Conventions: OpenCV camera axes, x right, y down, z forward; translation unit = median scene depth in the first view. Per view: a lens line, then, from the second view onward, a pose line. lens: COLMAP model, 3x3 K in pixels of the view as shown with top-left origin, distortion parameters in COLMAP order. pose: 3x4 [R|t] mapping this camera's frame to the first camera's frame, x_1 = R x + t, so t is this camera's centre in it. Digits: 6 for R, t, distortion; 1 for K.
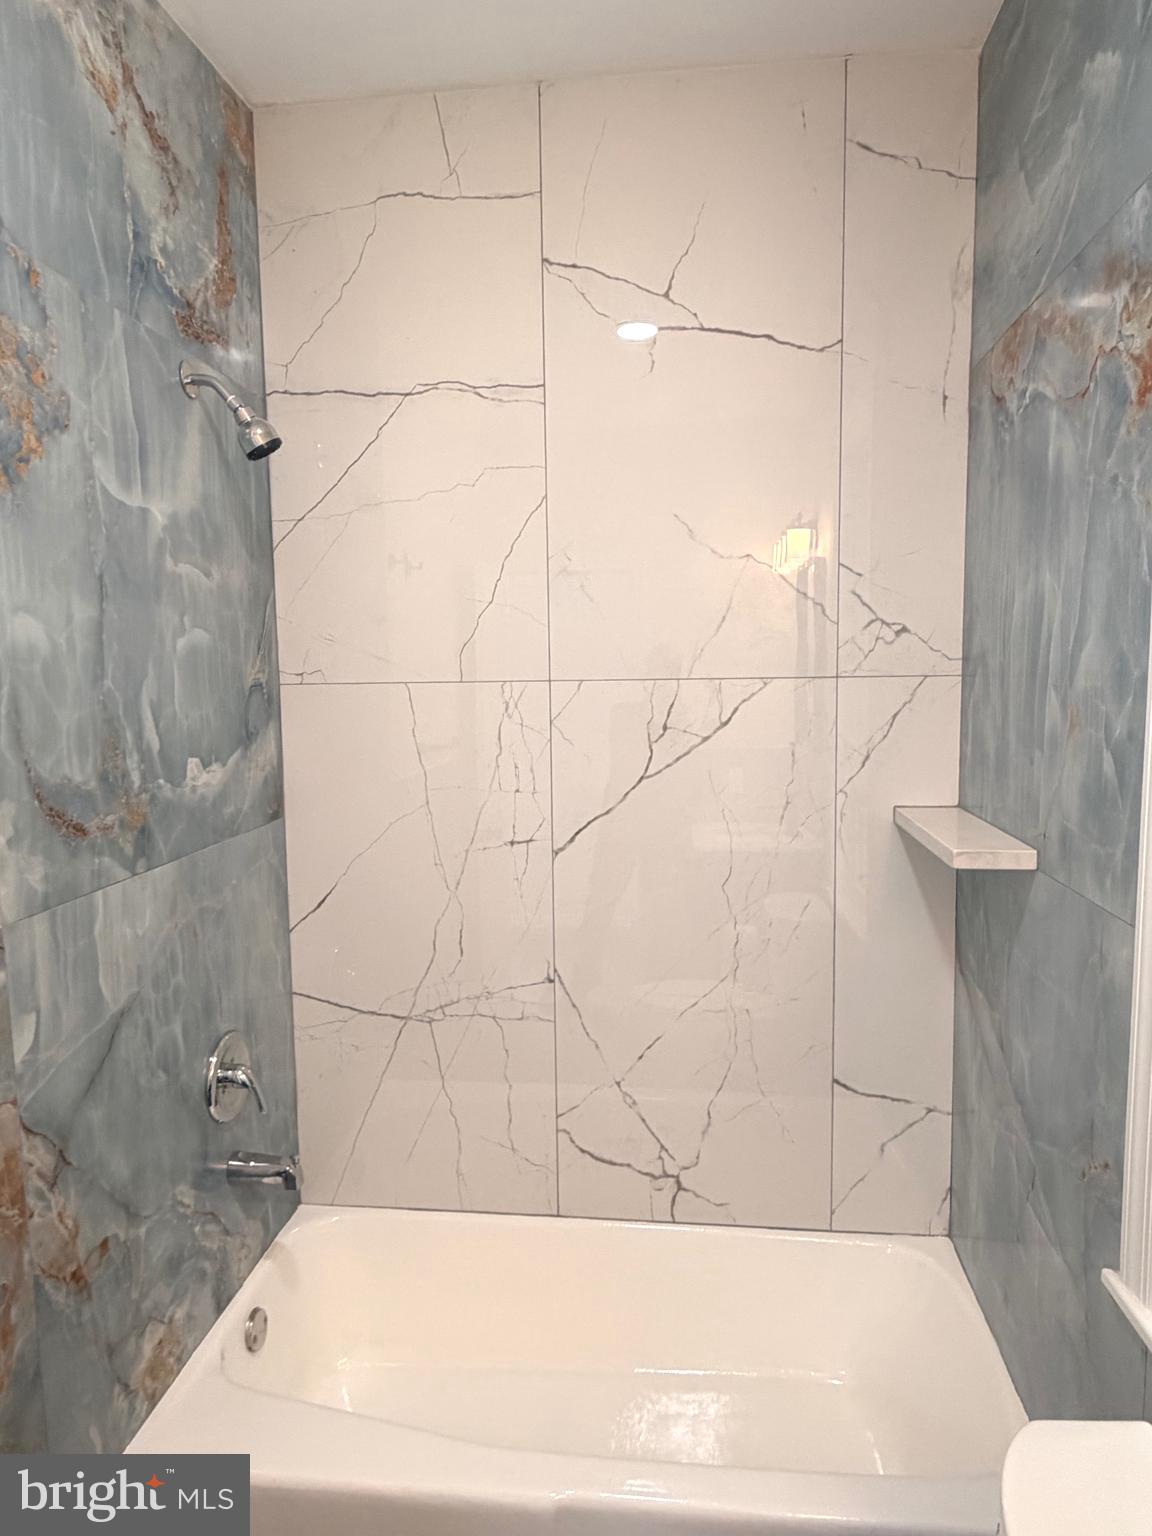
lens RADIAL K [[929.6, 0, 577.8], [0, 929.6, 760.8], [0, 0, 1]] dist [0.000064, 0.000238]
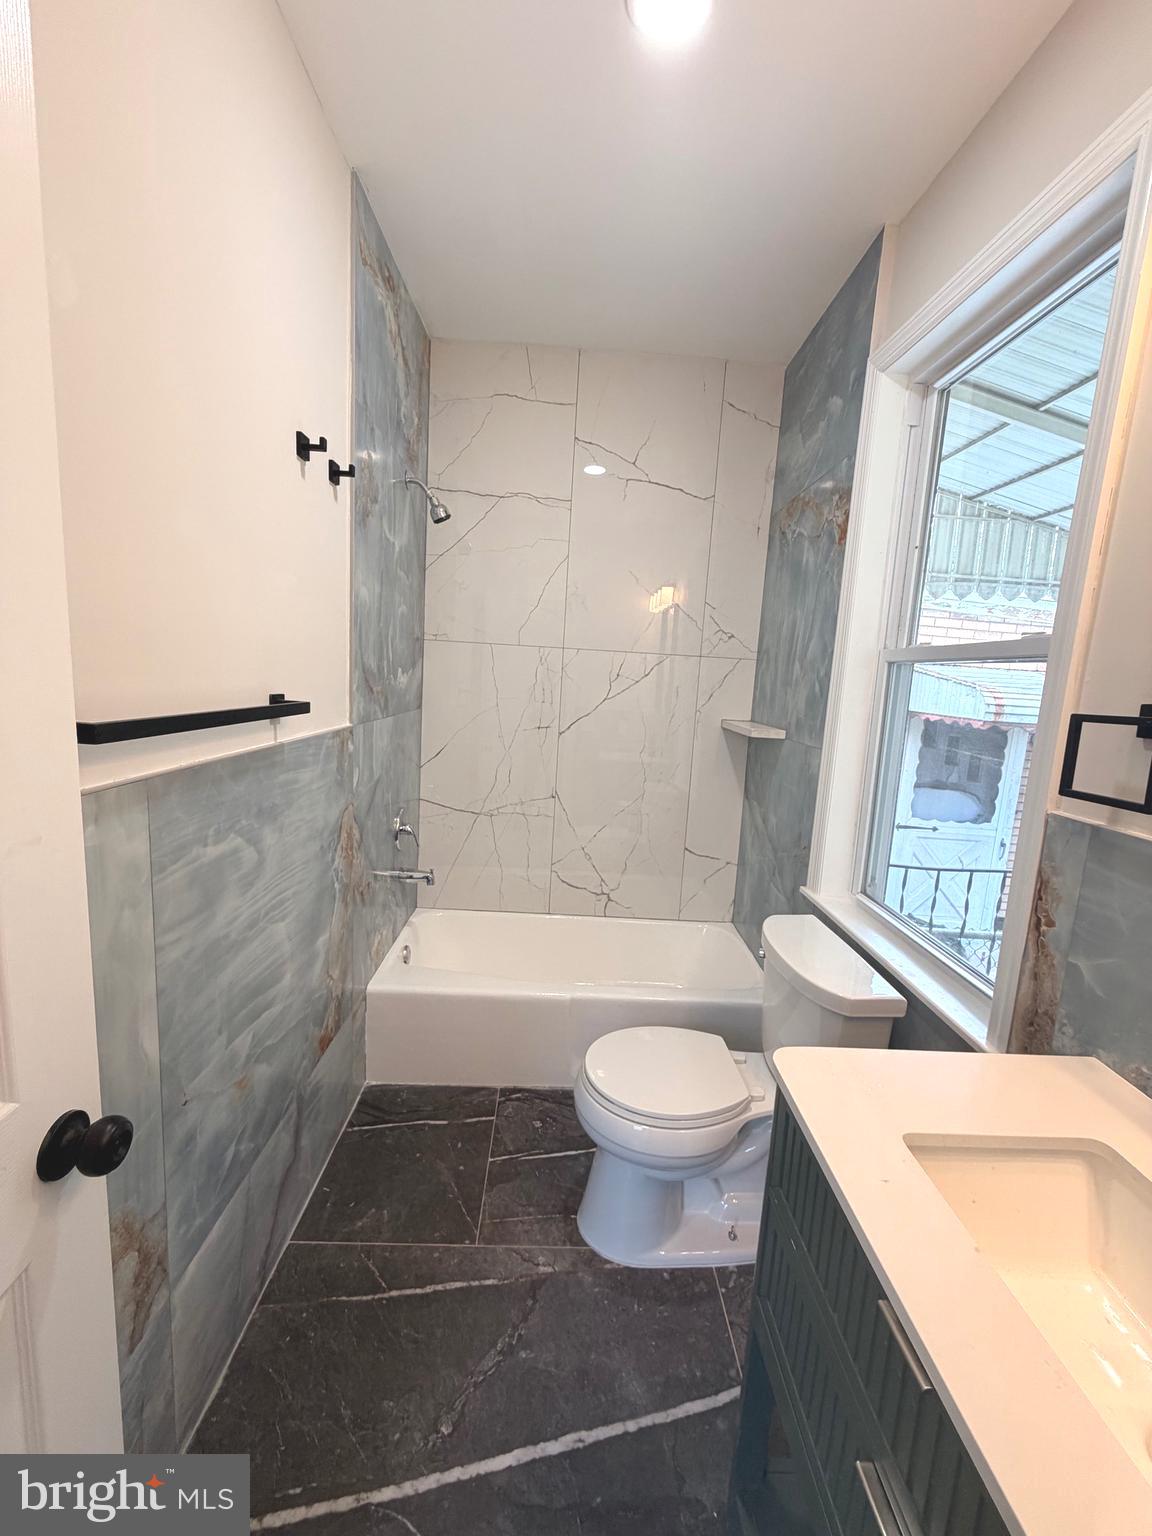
lens RADIAL K [[612.7, 0, 575.4], [0, 612.7, 761.4], [0, 0, 1]] dist [-0.000158, -0.000154]
pose [[0.988180, 0.053046, 0.143825, -0.211118], [-0.058831, 0.997609, 0.036270, 0.127508], [-0.141557, -0.044303, 0.988938, -0.386804]]
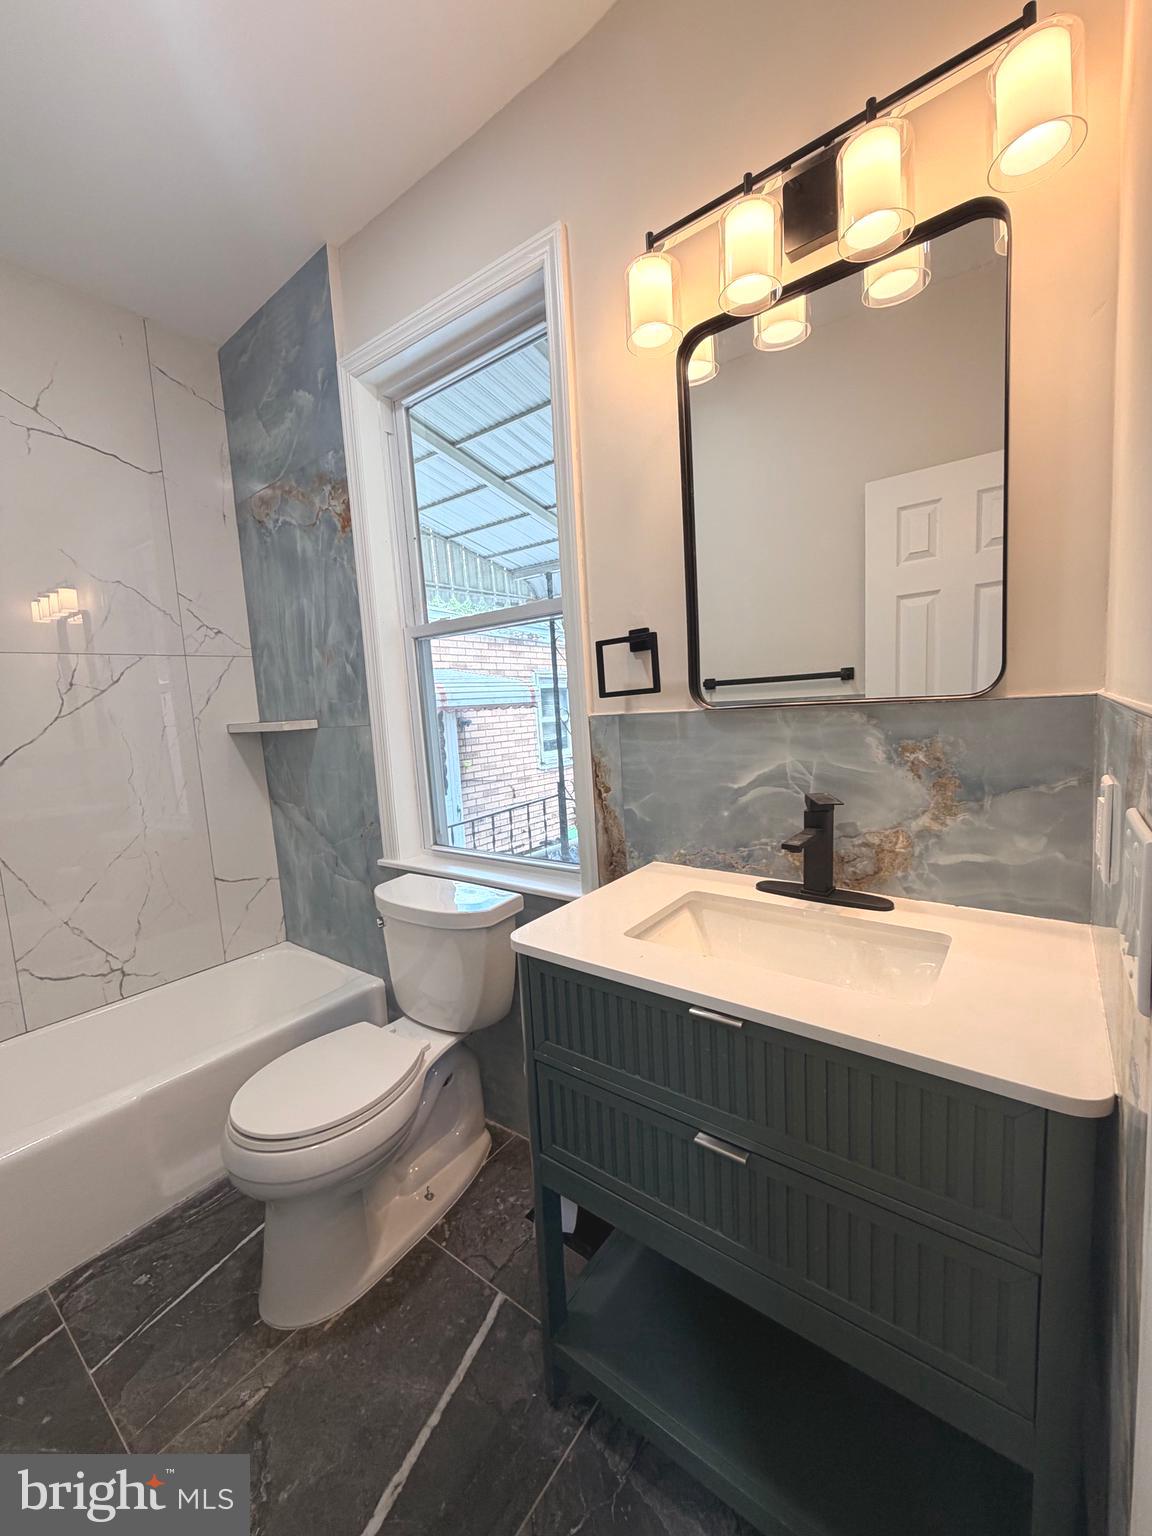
lens RADIAL K [[612.7, 0, 575.4], [0, 612.7, 761.4], [0, 0, 1]] dist [-0.000158, -0.000154]
pose [[0.516685, -0.102600, 0.850006, -0.411316], [0.141799, 0.989338, 0.033223, 0.205294], [-0.844351, 0.103364, 0.525725, -0.286627]]
